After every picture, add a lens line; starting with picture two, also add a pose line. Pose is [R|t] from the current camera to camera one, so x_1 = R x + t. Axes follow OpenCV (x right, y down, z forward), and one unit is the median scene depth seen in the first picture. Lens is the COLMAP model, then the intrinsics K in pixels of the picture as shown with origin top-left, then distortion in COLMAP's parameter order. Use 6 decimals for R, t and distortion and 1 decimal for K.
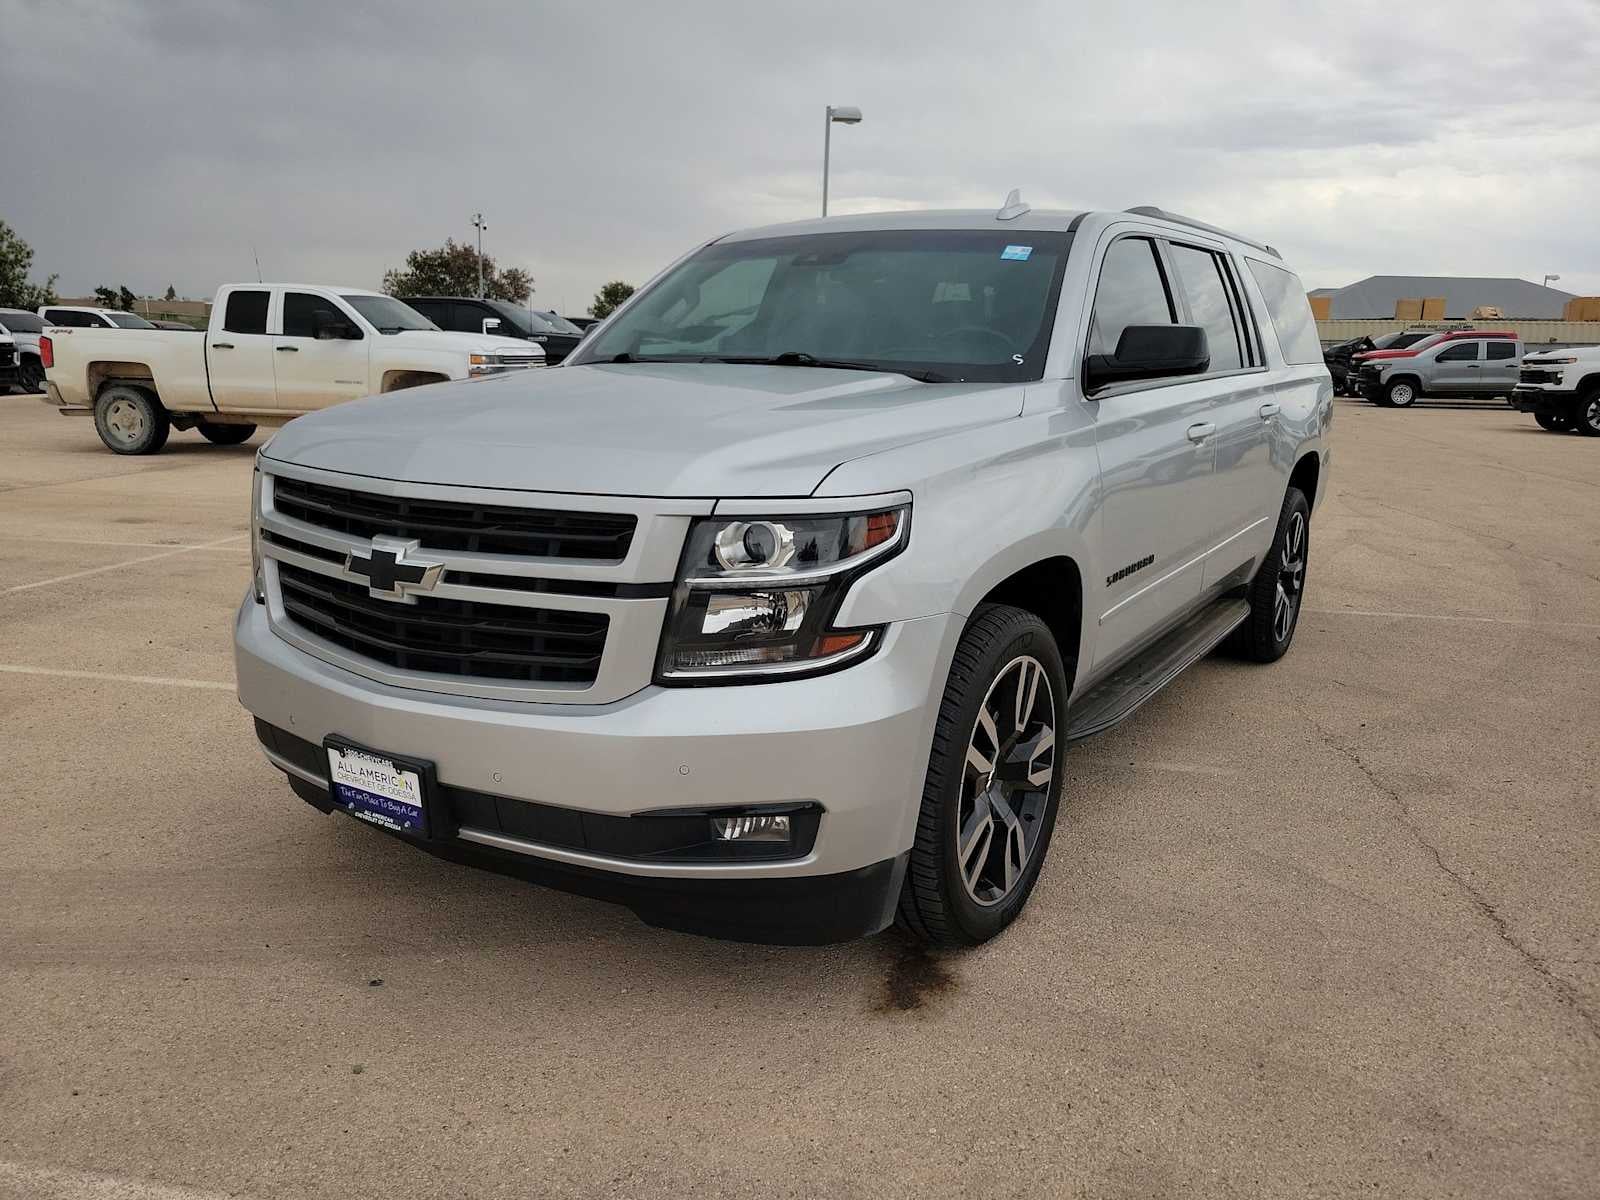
lens RADIAL K [[1218.0, 0, 800.0], [0, 1218.0, 600.0], [0, 0, 1]] dist [0.034773, -0.007521]
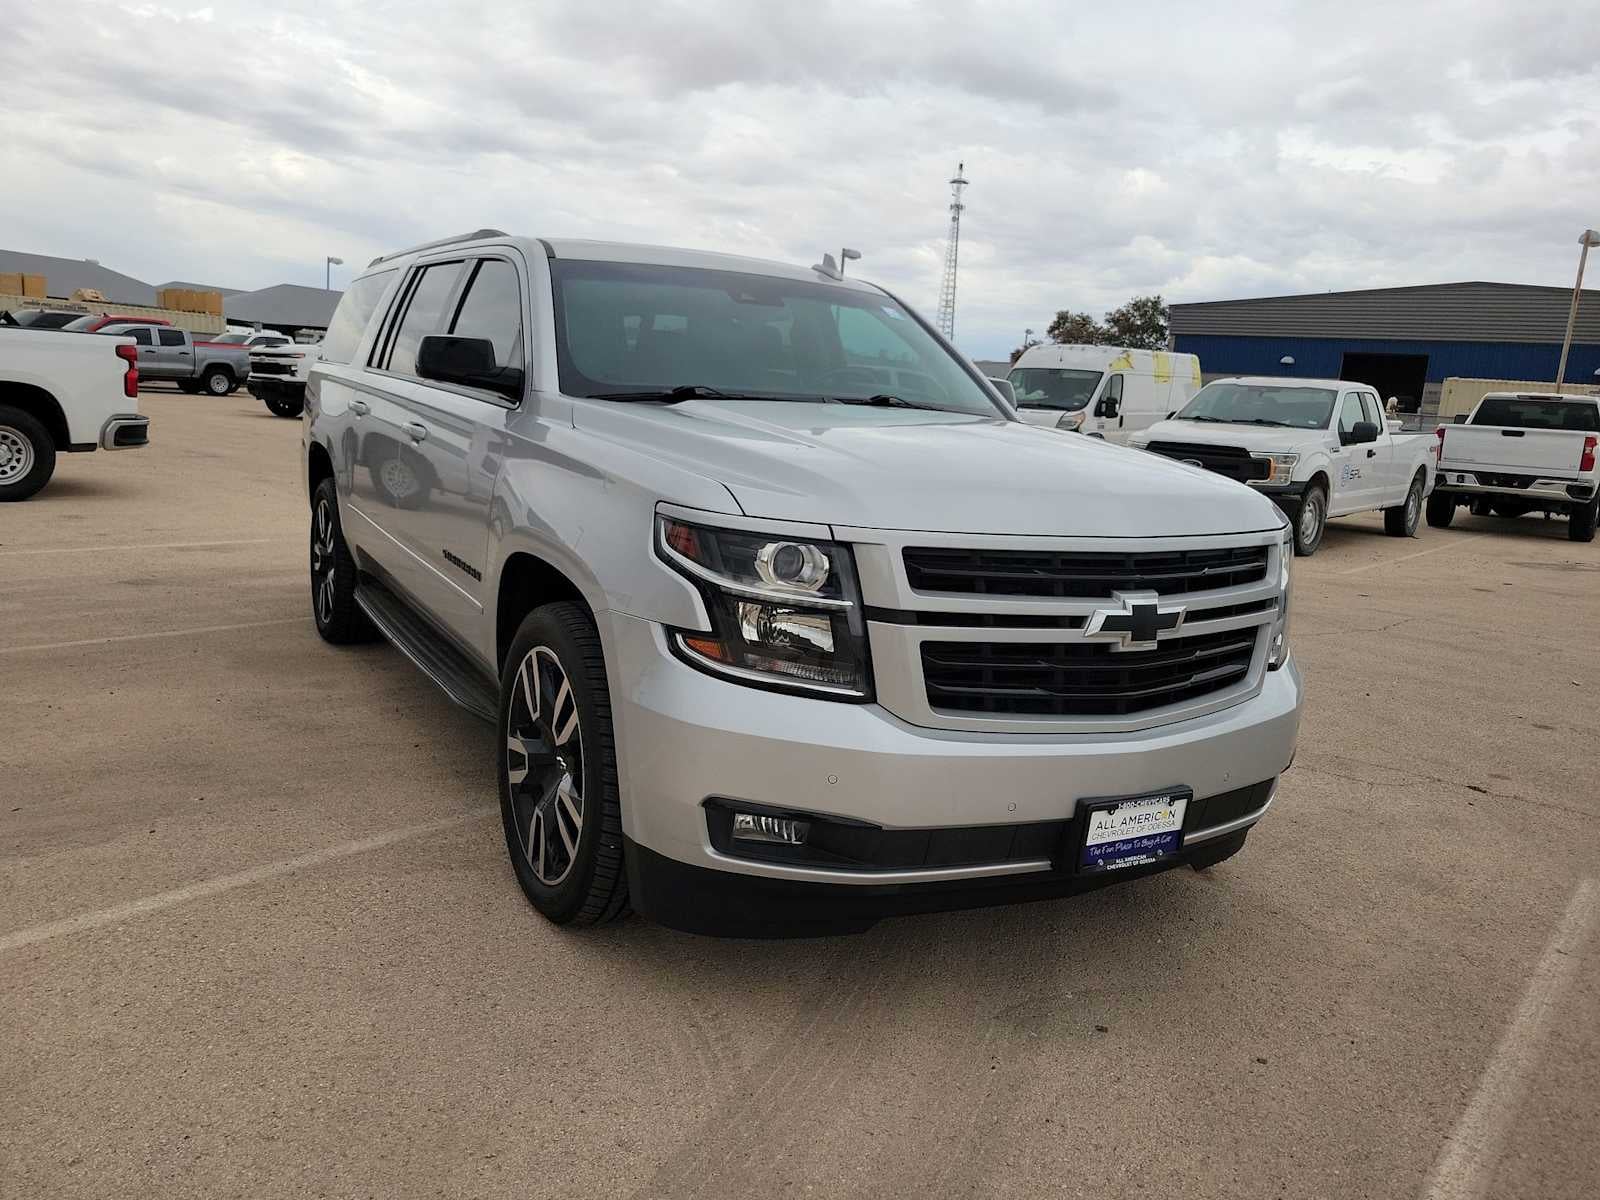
lens RADIAL K [[1165.0, 0, 797.0], [0, 1165.0, 576.9], [0, 0, 1]] dist [0.039366, -0.001187]
pose [[0.471613, -0.123849, 0.873065, -1.333550], [0.118613, 0.990000, 0.076365, -0.172854], [-0.873792, 0.067542, 0.481587, 0.759183]]
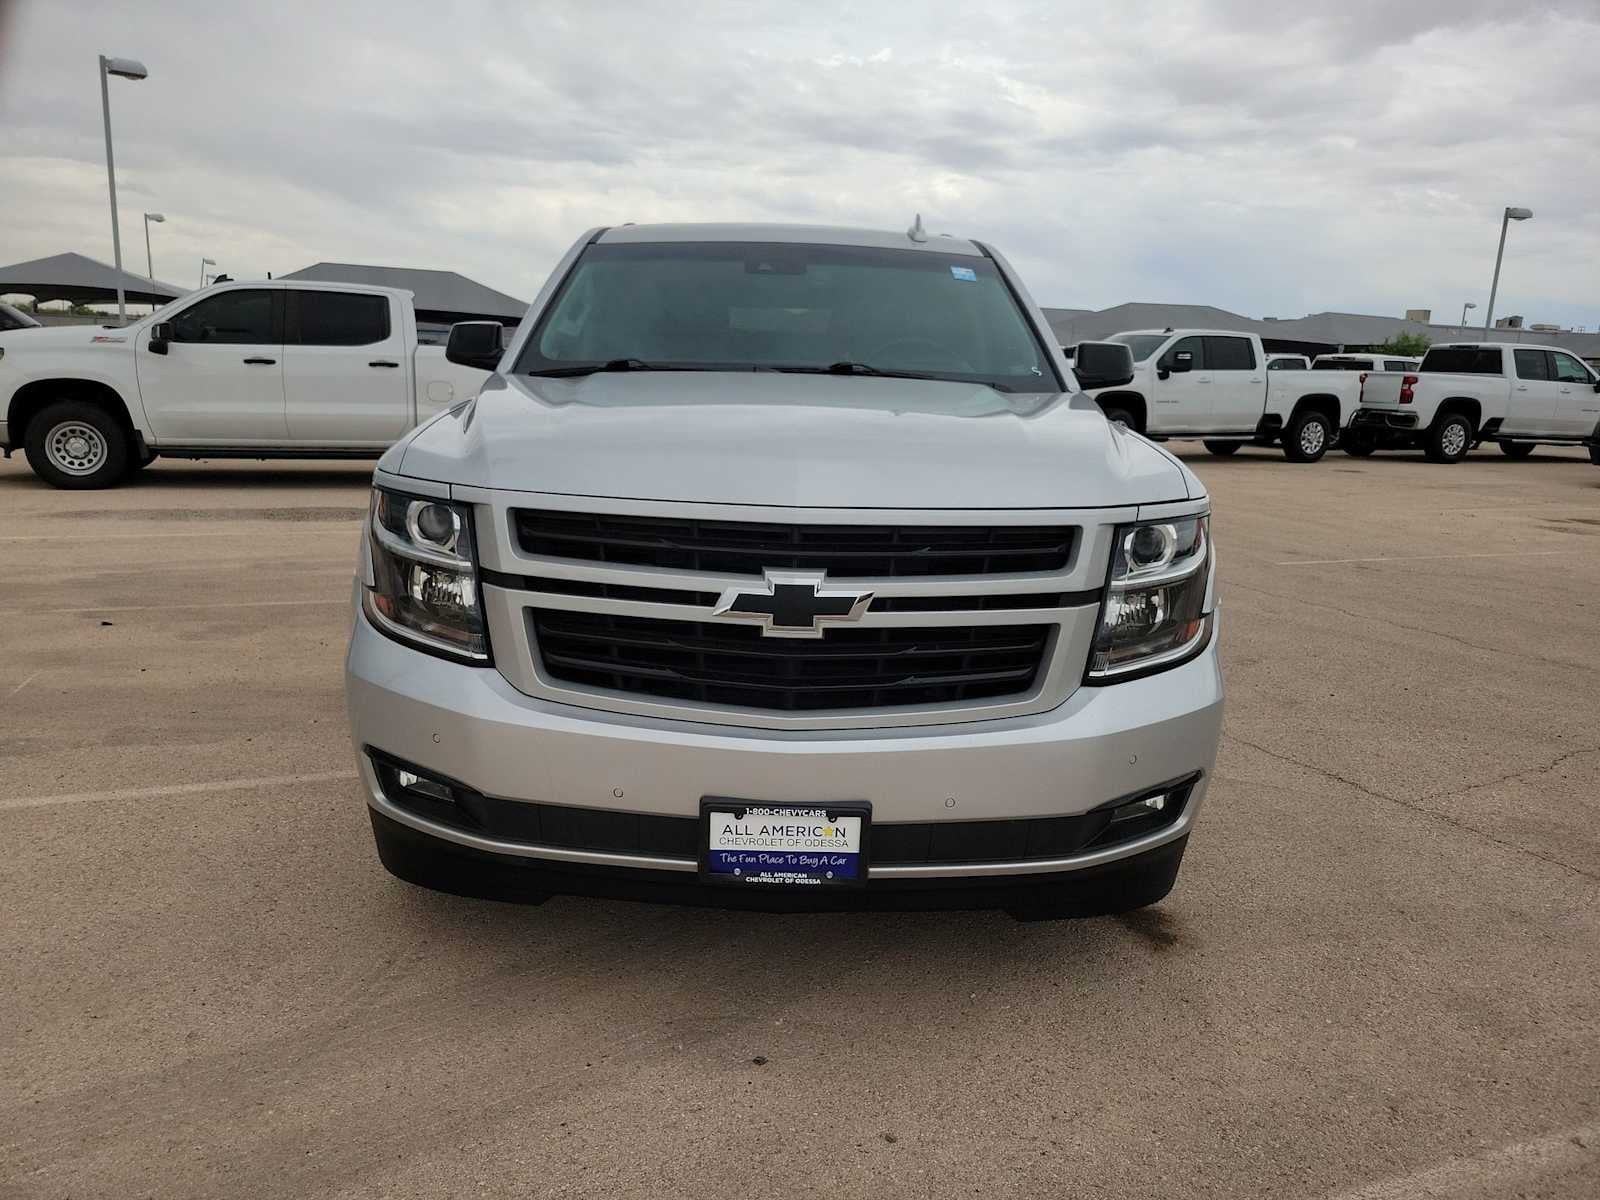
lens RADIAL K [[1191.1, 0, 801.6], [0, 1191.1, 615.8], [0, 0, 1]] dist [0.026493, -0.002147]
pose [[0.834886, -0.103570, 0.540591, -0.801649], [0.092458, 0.994571, 0.047756, -0.057384], [-0.542602, 0.010111, 0.839929, 0.246120]]
